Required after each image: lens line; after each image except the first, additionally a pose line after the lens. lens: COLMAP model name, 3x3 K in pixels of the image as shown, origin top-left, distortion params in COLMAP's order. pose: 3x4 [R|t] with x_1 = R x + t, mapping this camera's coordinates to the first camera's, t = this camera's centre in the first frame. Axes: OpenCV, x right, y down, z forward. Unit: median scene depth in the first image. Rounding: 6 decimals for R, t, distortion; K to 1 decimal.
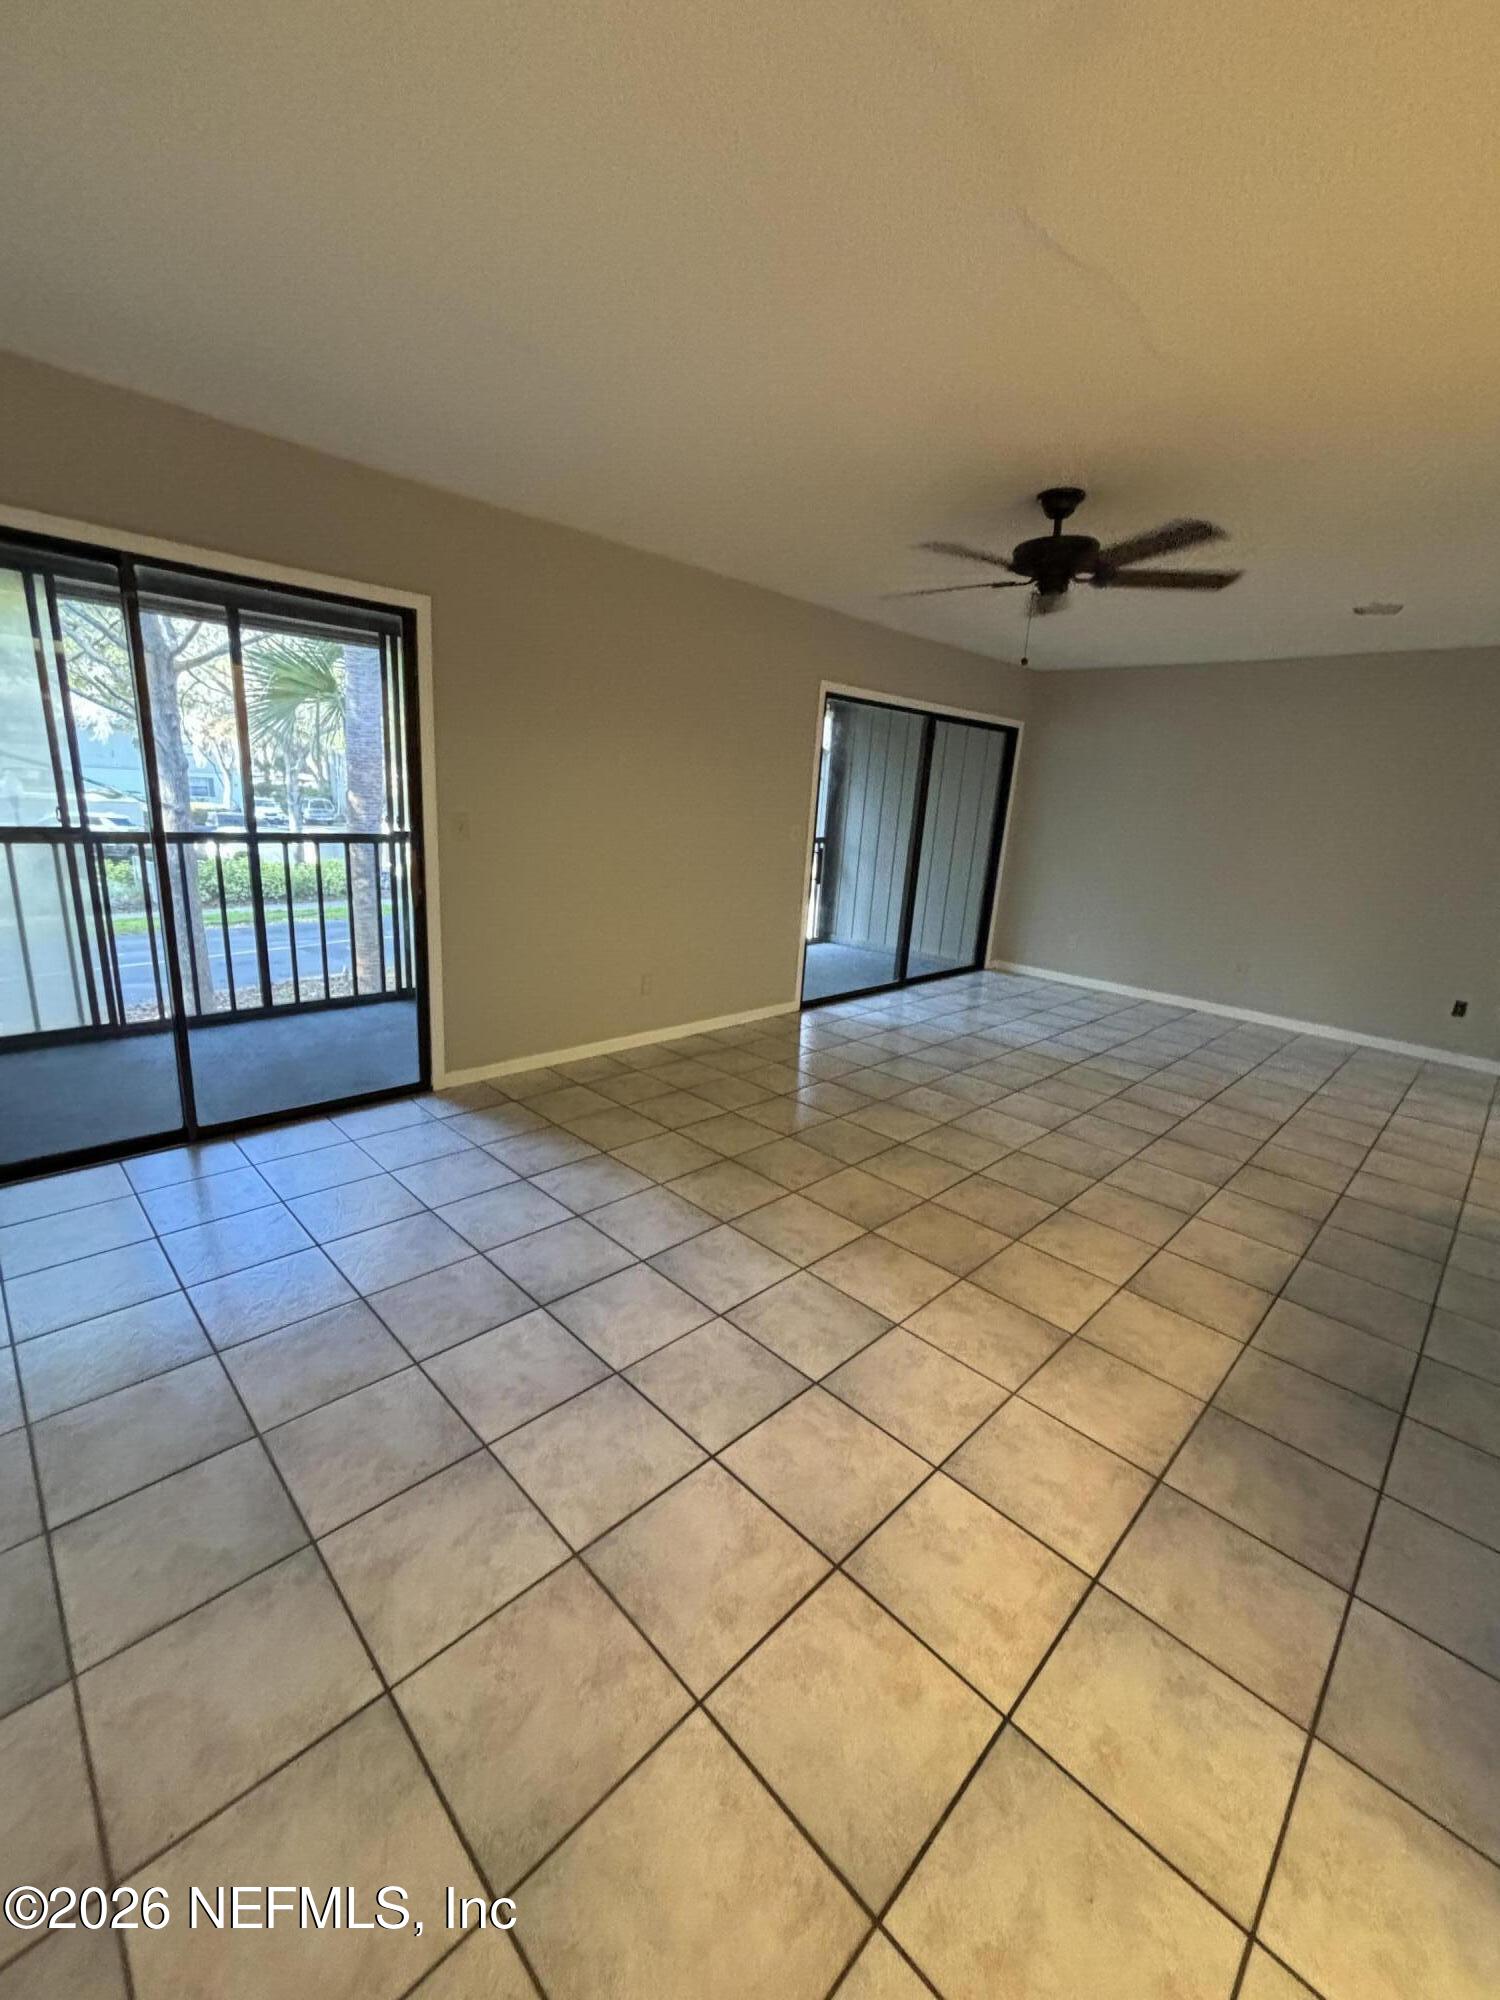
lens RADIAL K [[808.8, 0, 750.0], [0, 808.8, 1000.0], [0, 0, 1]] dist [-0.000451, -0.000020]
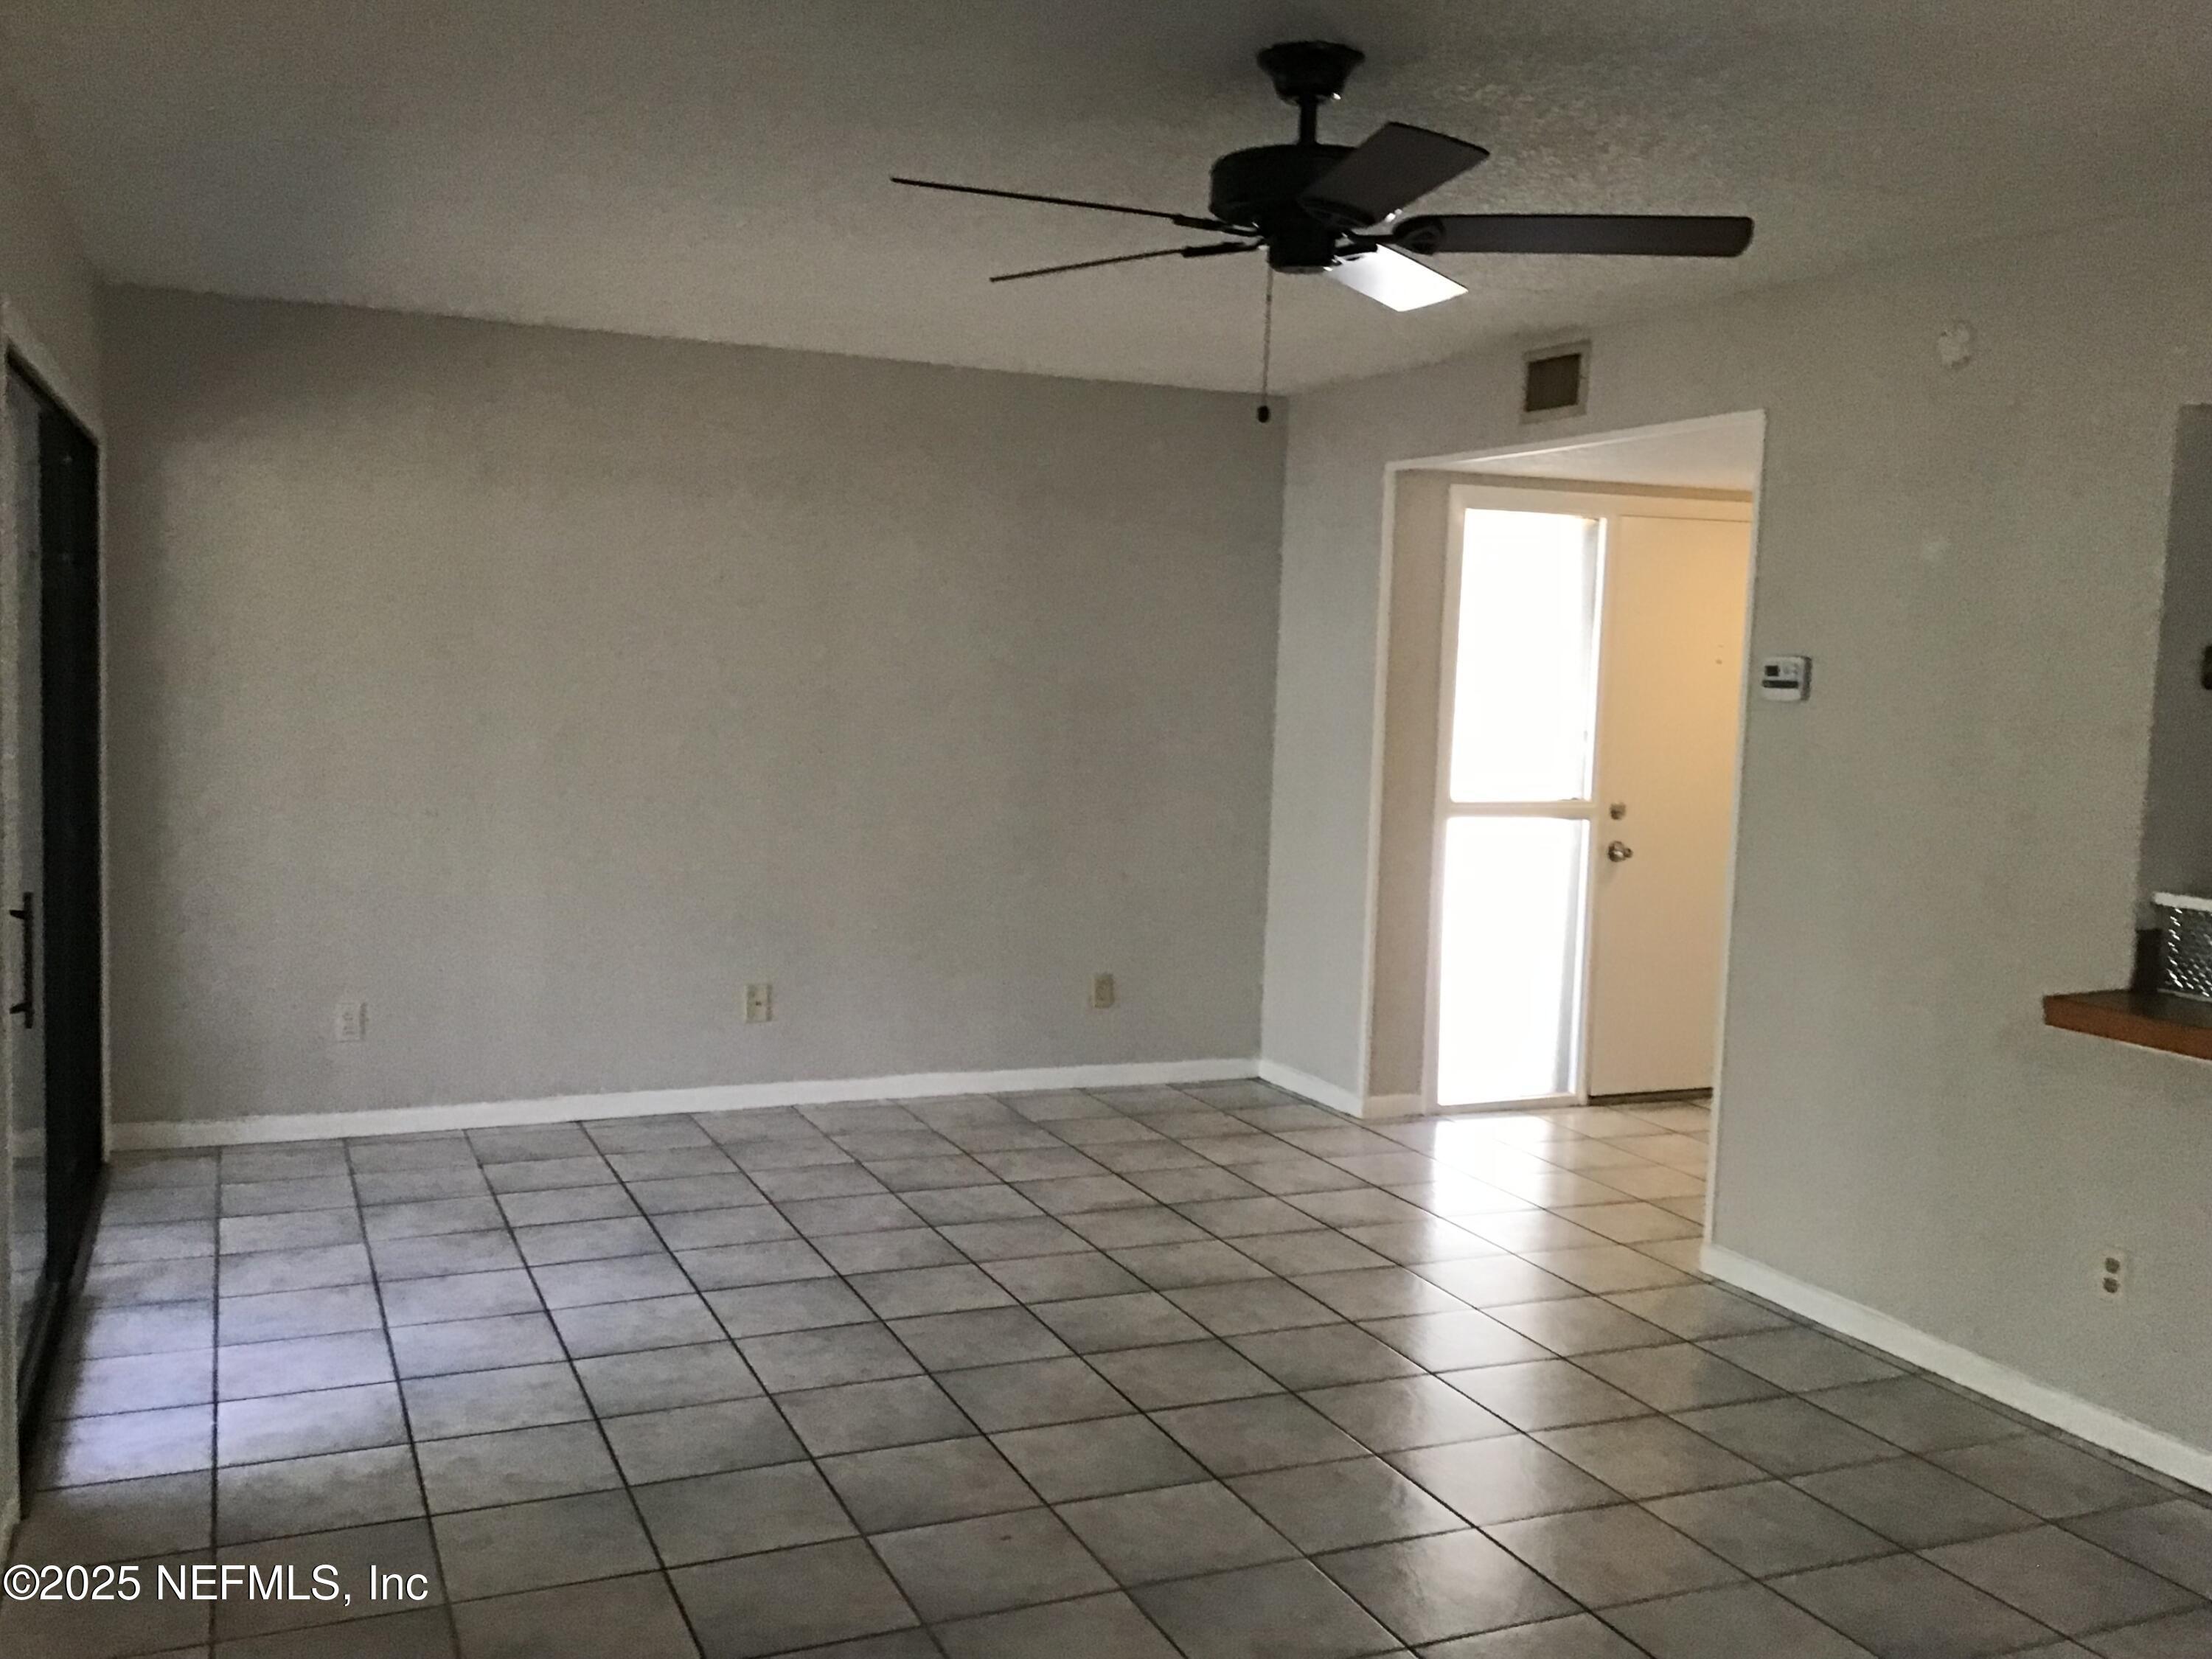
lens RADIAL K [[1988.3, 0, 1106.0], [0, 1988.3, 829.5], [0, 0, 1]] dist [0.050788, -0.127921]
pose [[0.370689, -0.131008, 0.919471, -0.444889], [0.227522, 0.972645, 0.046857, -0.182425], [-0.900457, 0.191831, 0.390356, 0.477770]]
